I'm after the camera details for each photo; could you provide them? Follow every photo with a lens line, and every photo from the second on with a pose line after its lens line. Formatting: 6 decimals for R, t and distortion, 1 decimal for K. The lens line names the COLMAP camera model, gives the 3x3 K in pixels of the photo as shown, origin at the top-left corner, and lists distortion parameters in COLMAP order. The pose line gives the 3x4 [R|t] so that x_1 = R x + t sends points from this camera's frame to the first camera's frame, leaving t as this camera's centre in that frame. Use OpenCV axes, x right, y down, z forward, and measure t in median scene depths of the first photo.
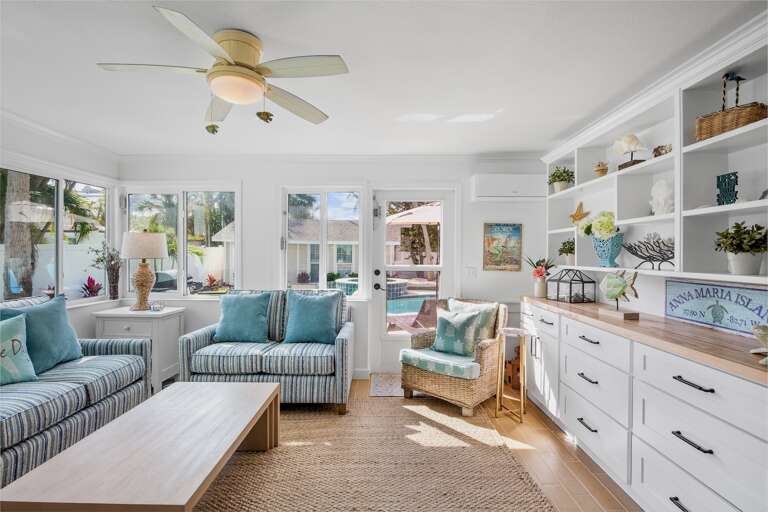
lens RADIAL K [[374.0, 0, 380.3], [0, 374.0, 251.8], [0, 0, 1]] dist [-0.020867, -0.000558]
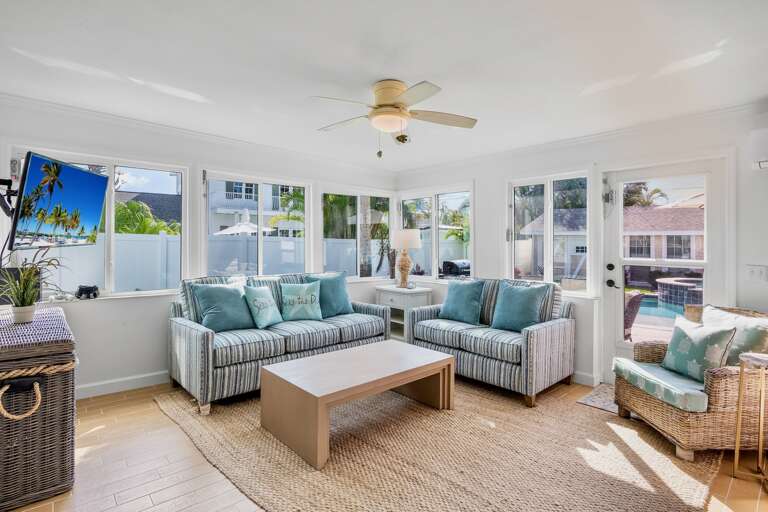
lens RADIAL K [[380.0, 0, 383.0], [0, 380.0, 240.9], [0, 0, 1]] dist [-0.018681, -0.000682]
pose [[0.673571, -0.008380, -0.739075, 0.385087], [0.000413, 0.999940, -0.010962, 0.006336], [0.739122, 0.007079, 0.673534, 0.034635]]
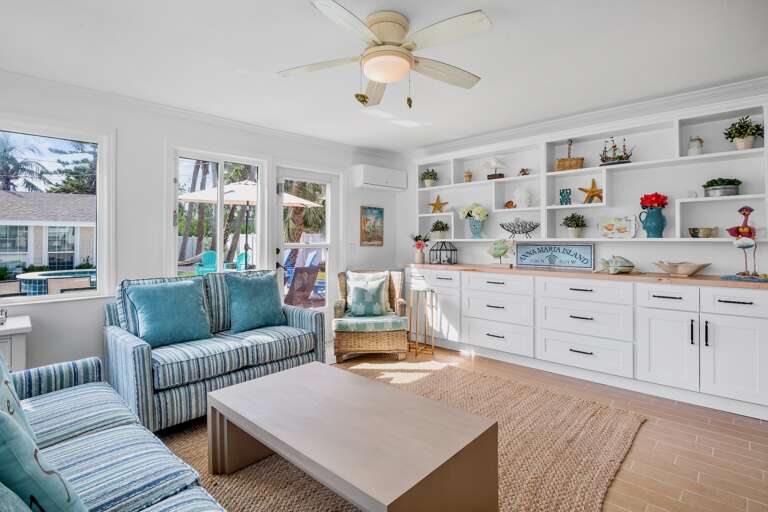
lens RADIAL K [[380.0, 0, 383.0], [0, 380.0, 240.9], [0, 0, 1]] dist [-0.018681, -0.000682]
pose [[0.686942, -0.013973, 0.726578, -0.732561], [0.005528, 0.999887, 0.014003, 0.022650], [-0.726691, -0.005603, 0.686941, 0.167033]]
